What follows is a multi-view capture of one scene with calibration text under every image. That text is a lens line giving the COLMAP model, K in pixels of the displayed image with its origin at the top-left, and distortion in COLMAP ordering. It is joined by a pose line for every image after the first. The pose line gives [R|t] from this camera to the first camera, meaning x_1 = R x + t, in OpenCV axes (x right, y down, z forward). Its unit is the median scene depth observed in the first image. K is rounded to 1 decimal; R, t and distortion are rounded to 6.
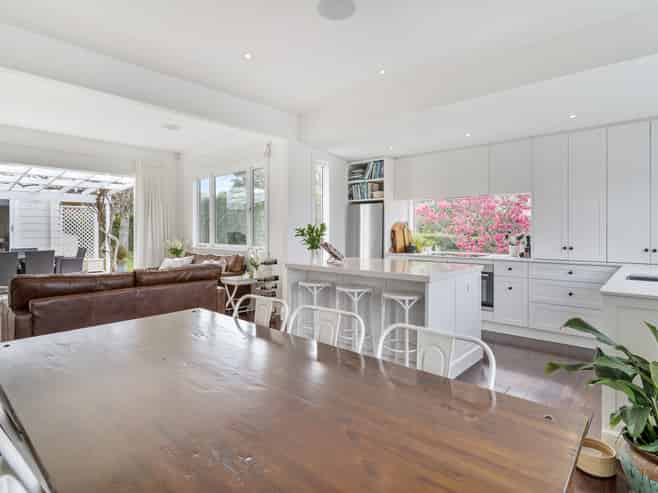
lens RADIAL K [[358.3, 0, 325.9], [0, 358.3, 243.1], [0, 0, 1]] dist [0.002094, -0.000200]
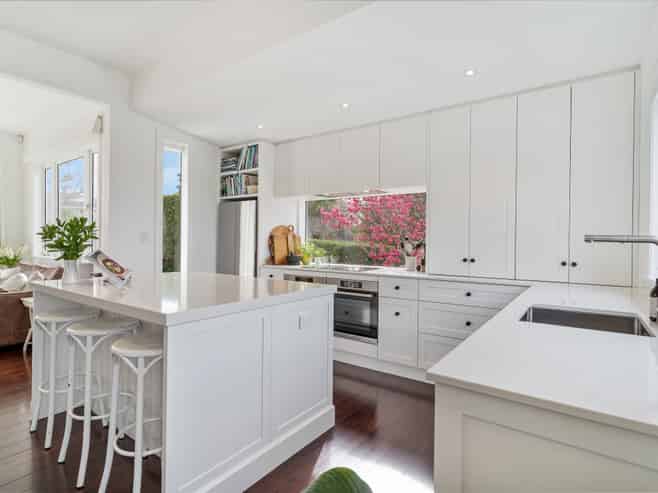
lens RADIAL K [[358.3, 0, 325.9], [0, 358.3, 243.1], [0, 0, 1]] dist [0.002094, -0.000200]
pose [[0.992480, 0.012333, 0.121781, 0.211415], [-0.008939, 0.999557, -0.028376, 0.001411], [-0.122077, 0.027074, 0.992151, 0.213810]]
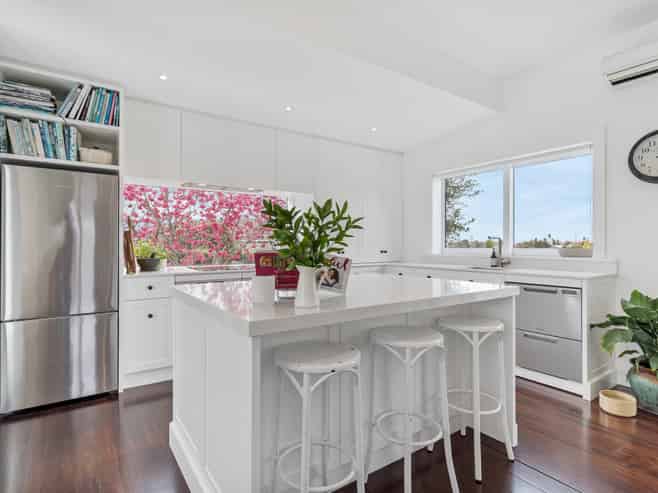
lens RADIAL K [[358.3, 0, 325.9], [0, 358.3, 243.1], [0, 0, 1]] dist [0.002094, -0.000200]
pose [[0.219405, 0.004078, 0.975625, -0.269432], [0.025948, 0.999613, -0.010013, -0.003477], [-0.975289, 0.027512, 0.219215, 0.593450]]
